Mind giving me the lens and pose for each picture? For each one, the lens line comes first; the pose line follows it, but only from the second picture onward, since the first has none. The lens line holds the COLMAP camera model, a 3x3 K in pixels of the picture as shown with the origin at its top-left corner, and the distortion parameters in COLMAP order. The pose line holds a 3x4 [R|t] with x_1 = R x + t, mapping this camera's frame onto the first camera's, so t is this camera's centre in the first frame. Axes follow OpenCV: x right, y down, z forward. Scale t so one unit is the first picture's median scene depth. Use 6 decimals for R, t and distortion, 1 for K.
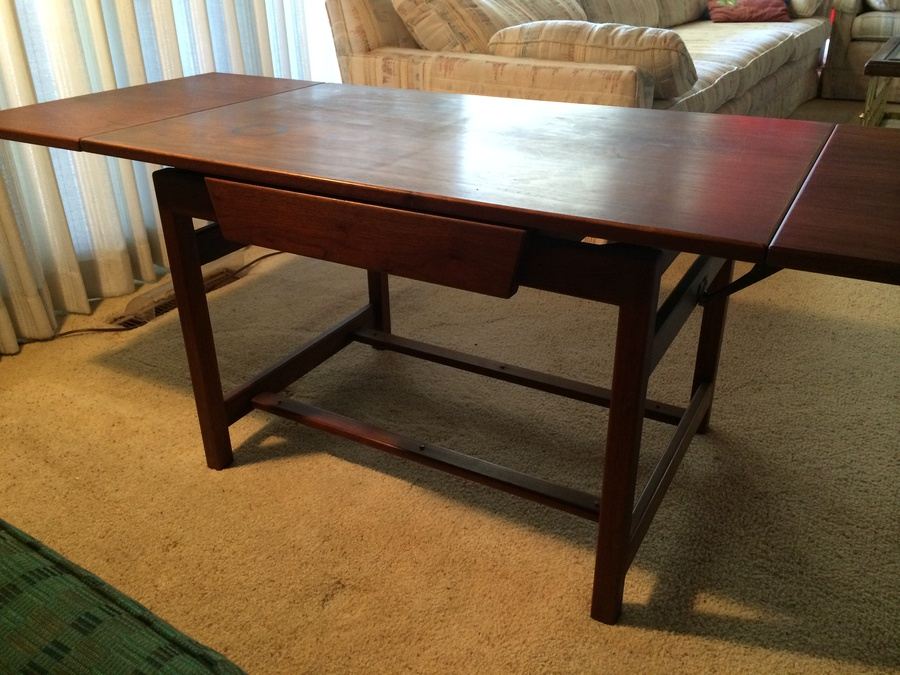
lens RADIAL K [[769.0, 0, 449.8], [0, 769.0, 339.9], [0, 0, 1]] dist [0.036461, -0.066212]
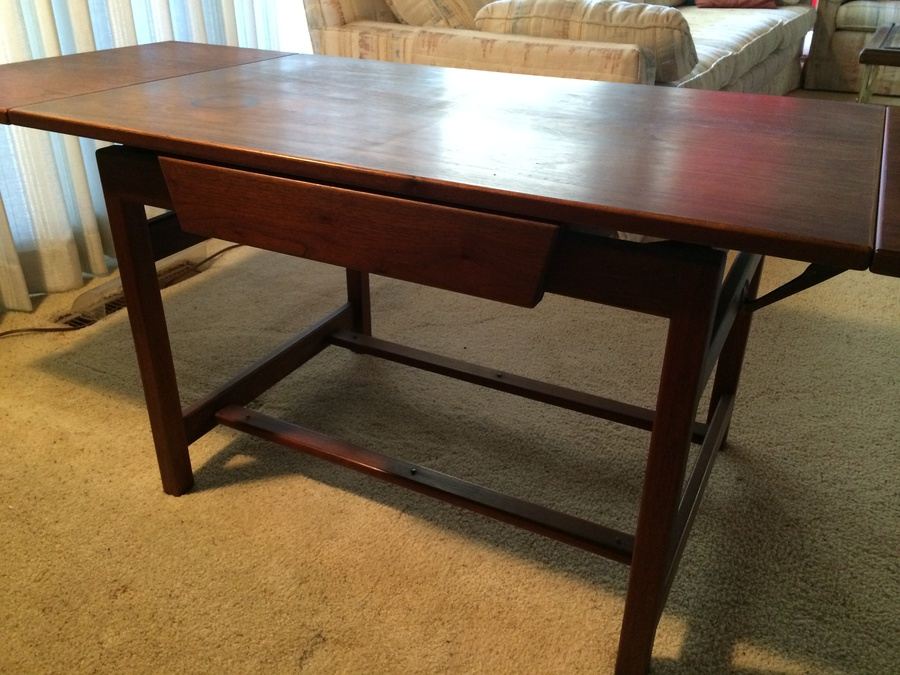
lens RADIAL K [[769.0, 0, 452.1], [0, 769.0, 338.9], [0, 0, 1]] dist [0.036461, -0.066212]
pose [[0.998879, 0.002605, 0.047265, -0.029543], [-0.003183, 0.999921, 0.012153, -0.018654], [-0.047229, -0.012290, 0.998808, 0.111704]]
